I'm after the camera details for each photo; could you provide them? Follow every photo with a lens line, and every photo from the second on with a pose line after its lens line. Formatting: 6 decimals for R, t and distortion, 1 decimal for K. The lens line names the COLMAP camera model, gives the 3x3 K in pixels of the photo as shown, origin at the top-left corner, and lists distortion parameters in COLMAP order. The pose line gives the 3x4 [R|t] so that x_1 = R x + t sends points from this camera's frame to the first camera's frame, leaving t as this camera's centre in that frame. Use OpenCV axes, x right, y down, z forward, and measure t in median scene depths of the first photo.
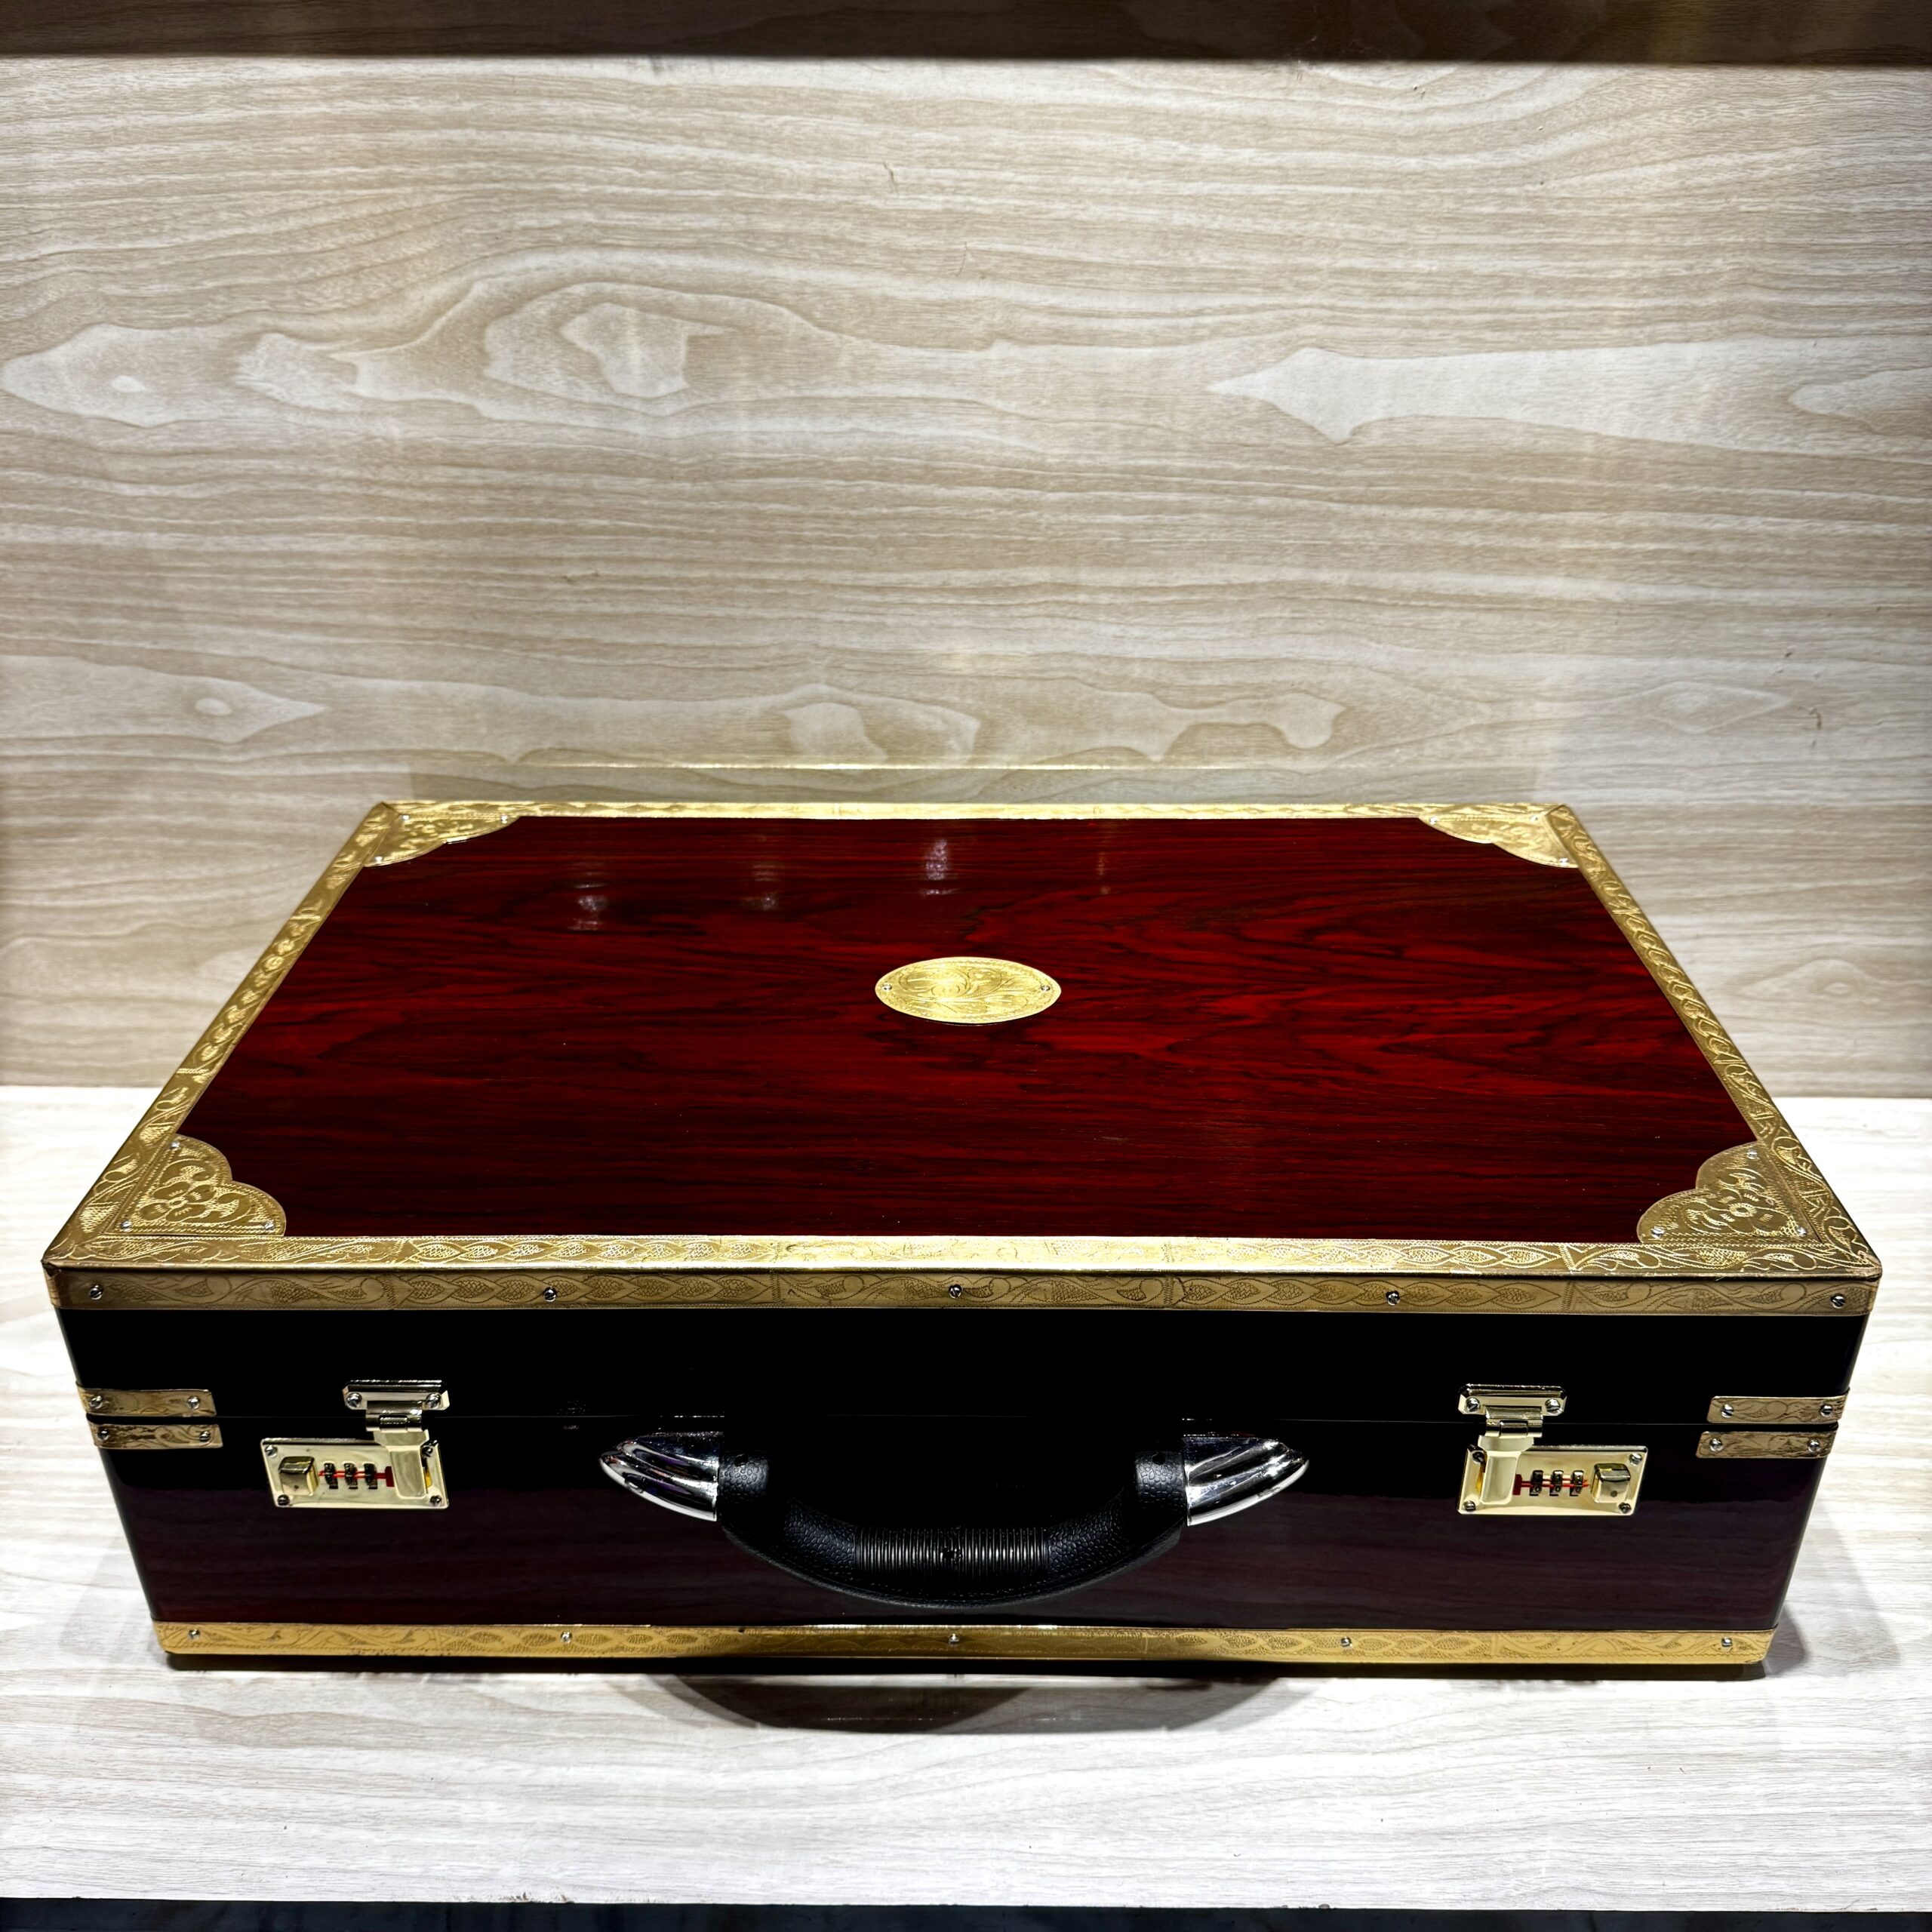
lens RADIAL K [[1815.1, 0, 957.7], [0, 1815.1, 977.7], [0, 0, 1]] dist [-0.036921, 0.000000]
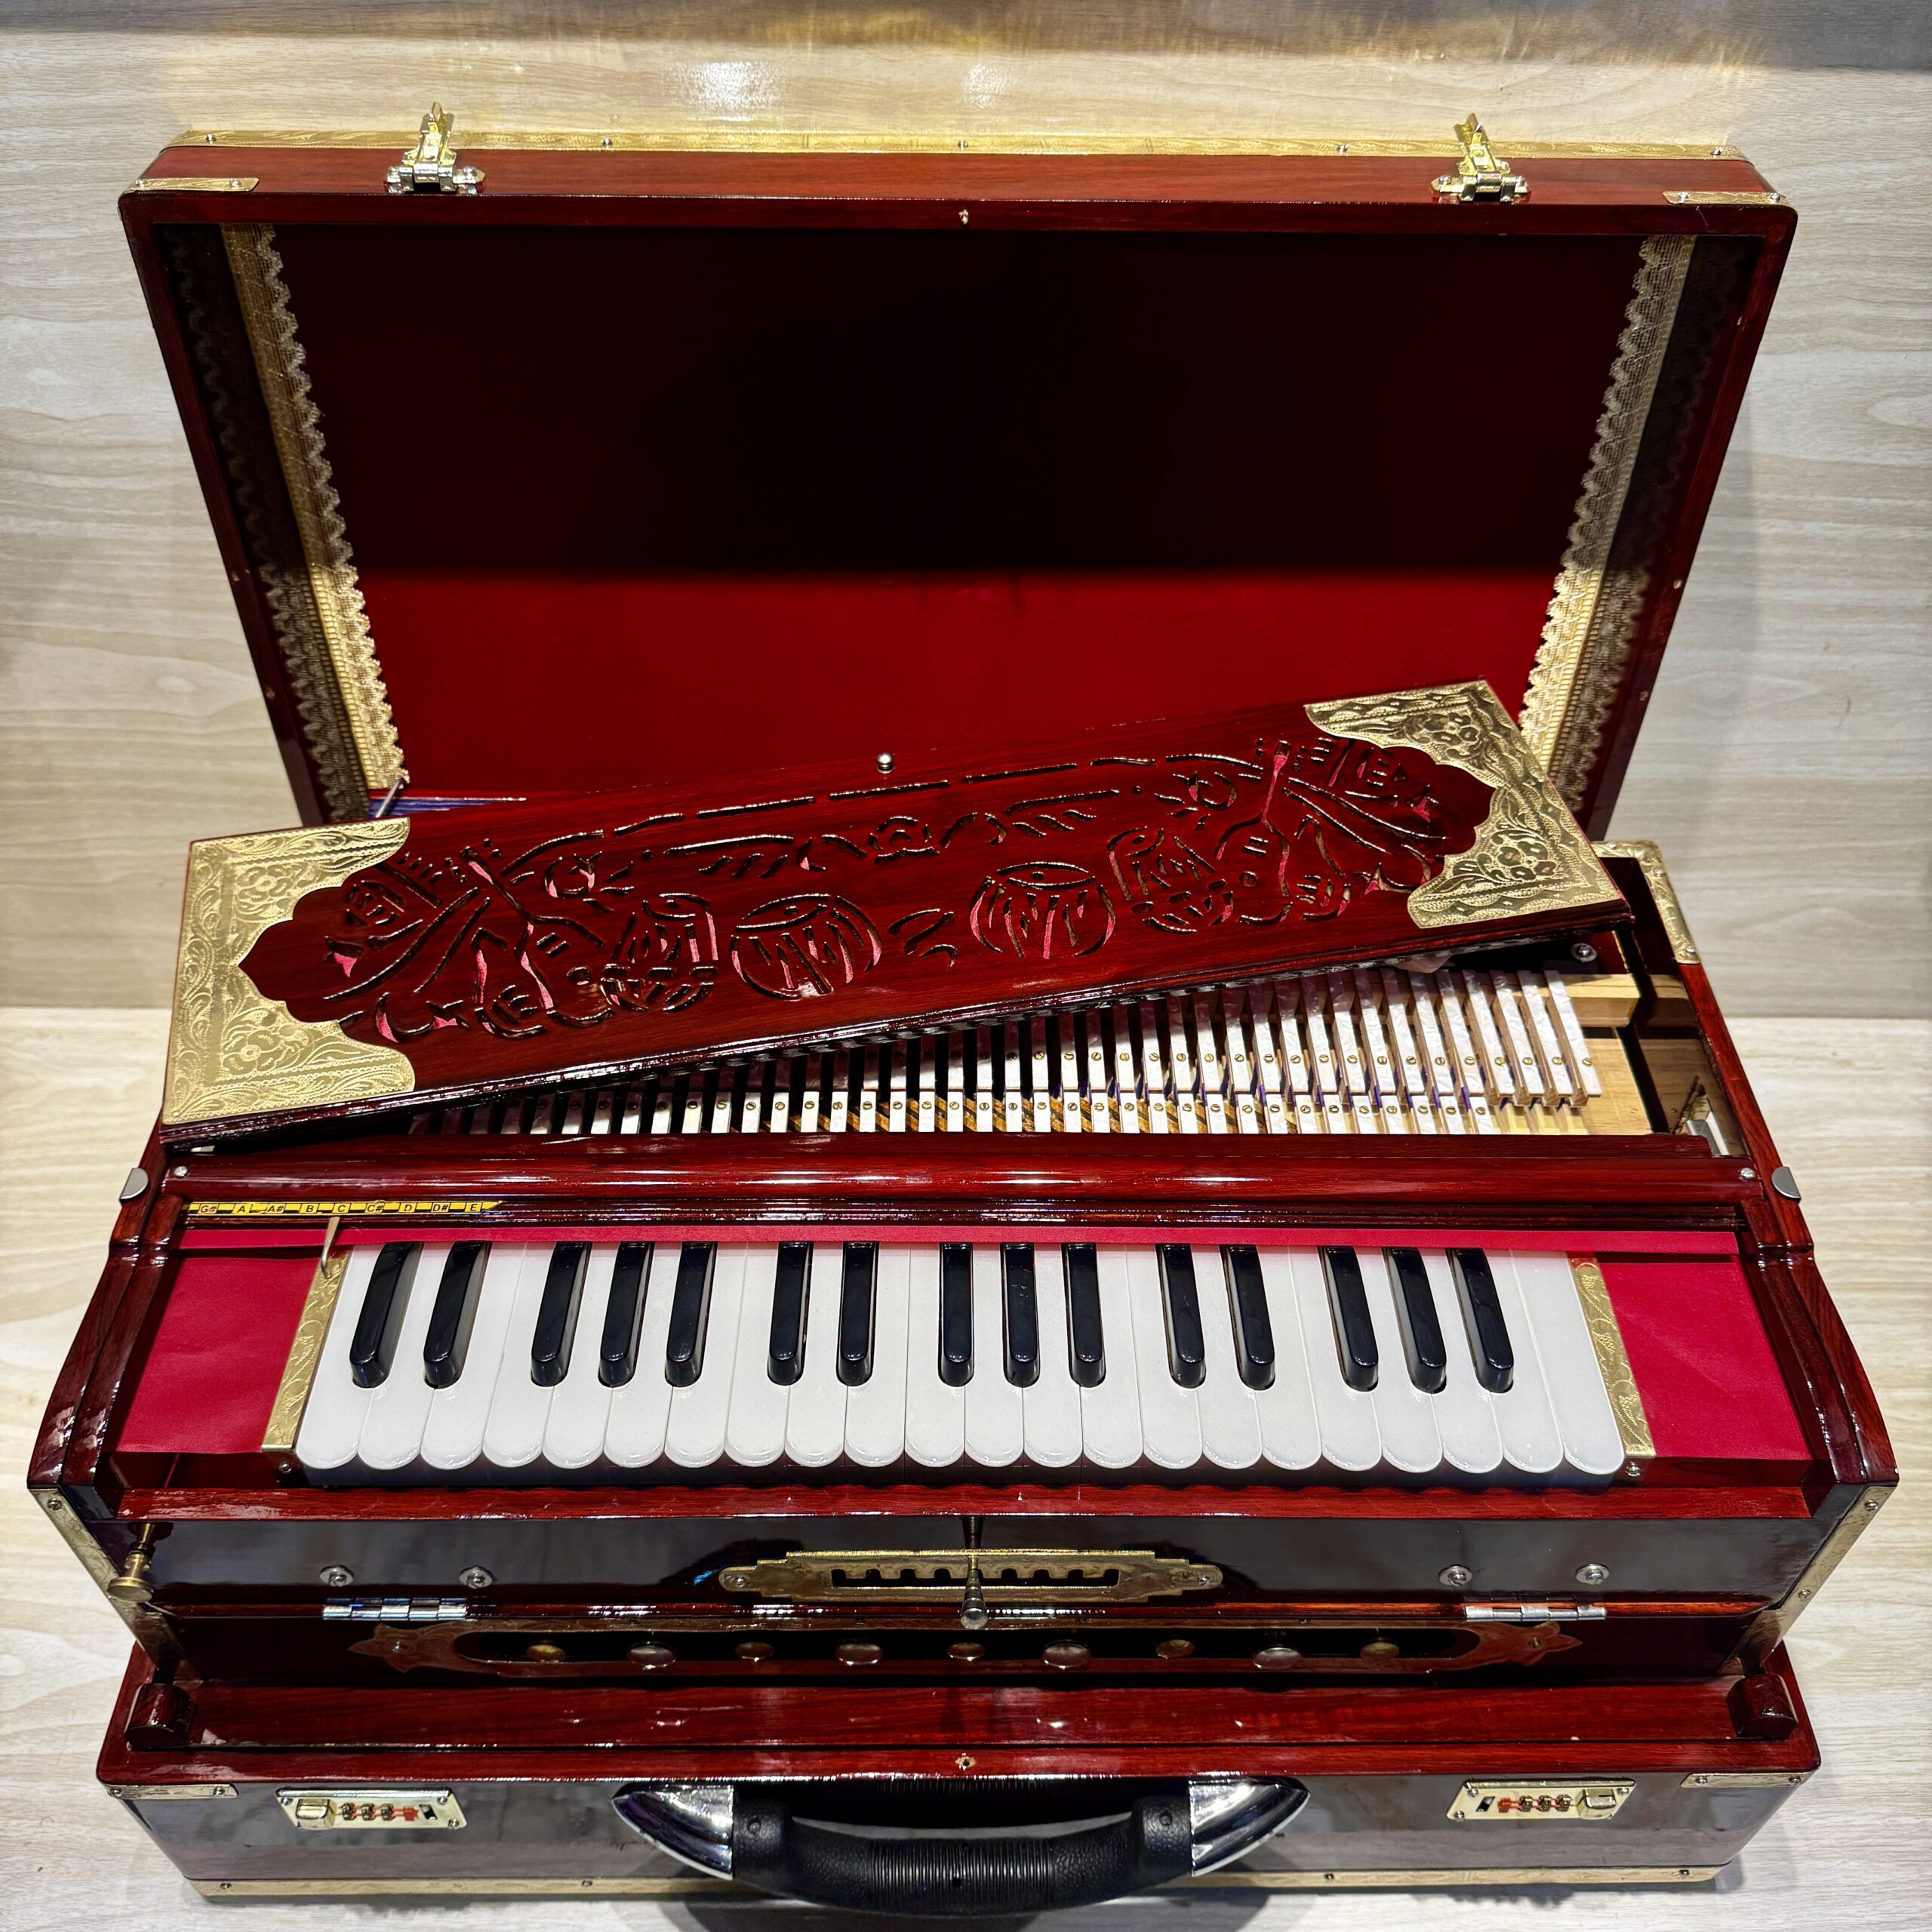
lens RADIAL K [[1815.1, 0, 961.8], [0, 1815.1, 957.7], [0, 0, 1]] dist [-0.036921, 0.000000]
pose [[0.999576, -0.003918, 0.028859, -0.032858], [-0.004565, 0.957581, 0.288129, -0.322566], [-0.028764, -0.288139, 0.957157, 0.047458]]
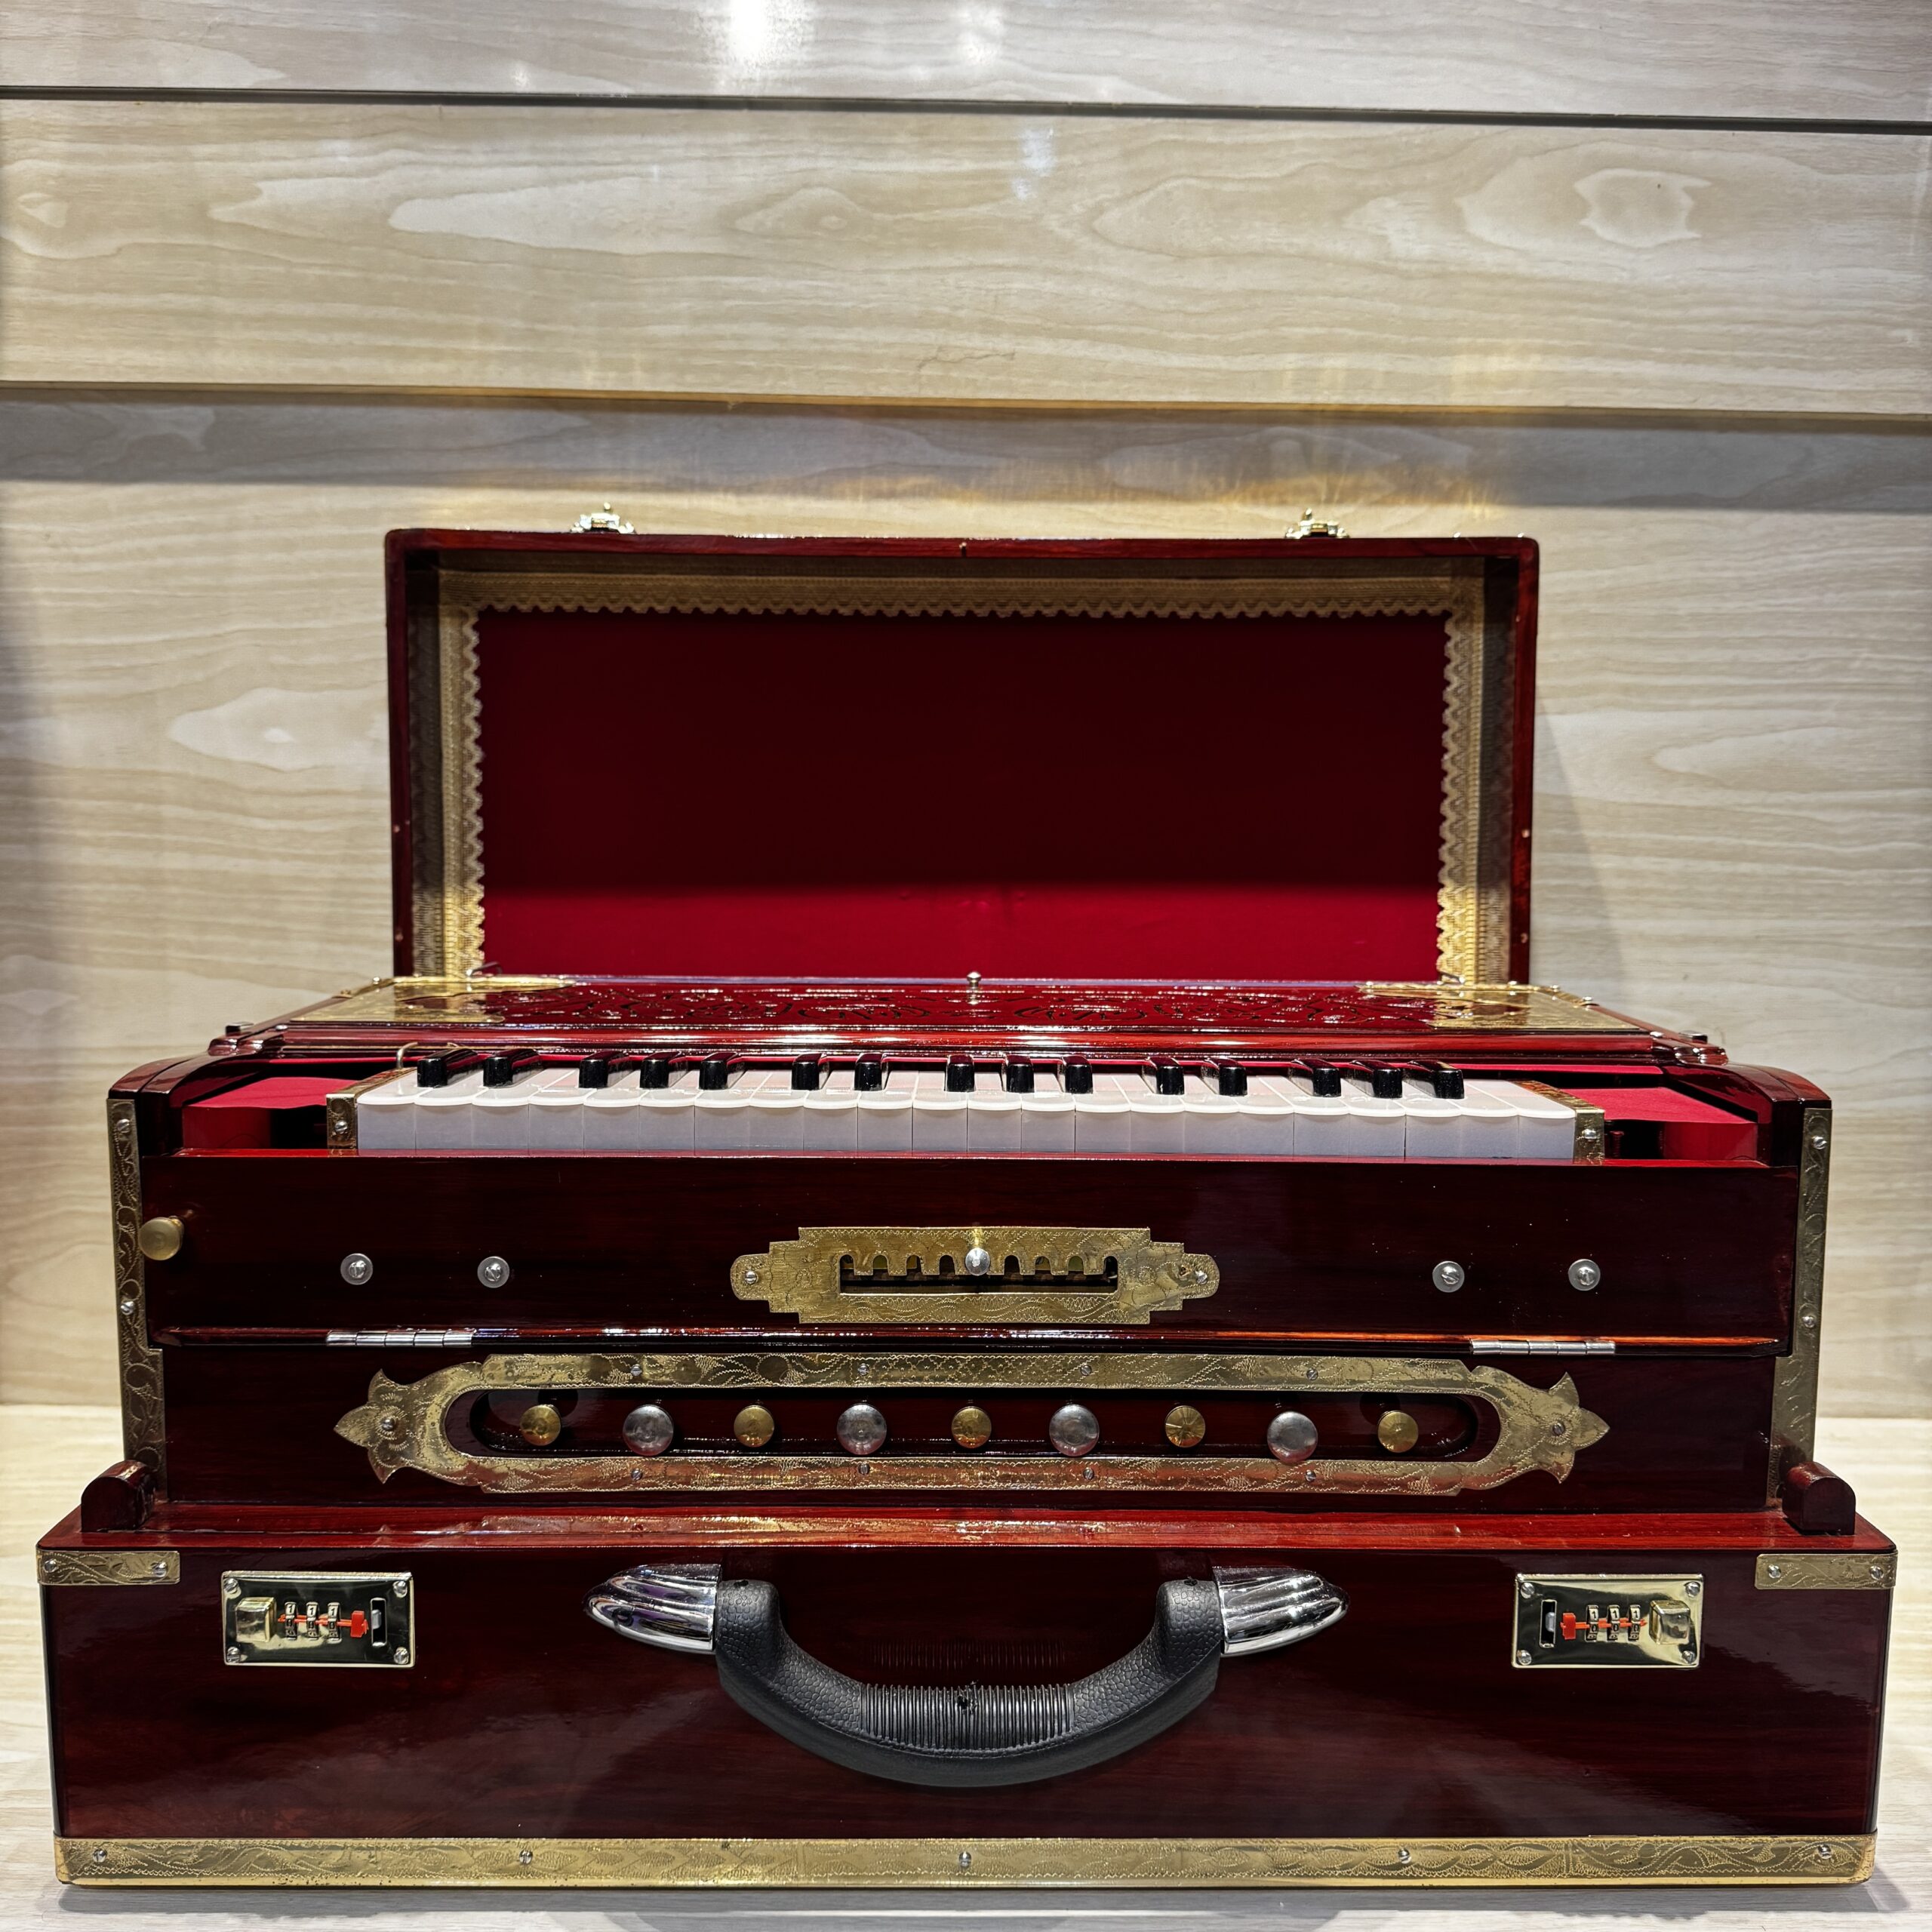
lens RADIAL K [[1815.1, 0, 957.8], [0, 1815.1, 975.5], [0, 0, 1]] dist [-0.036921, 0.000000]
pose [[0.999744, 0.009883, 0.020349, -0.032178], [-0.001199, 0.921406, -0.388600, 0.294343], [-0.022590, 0.388476, 0.921182, -0.062444]]
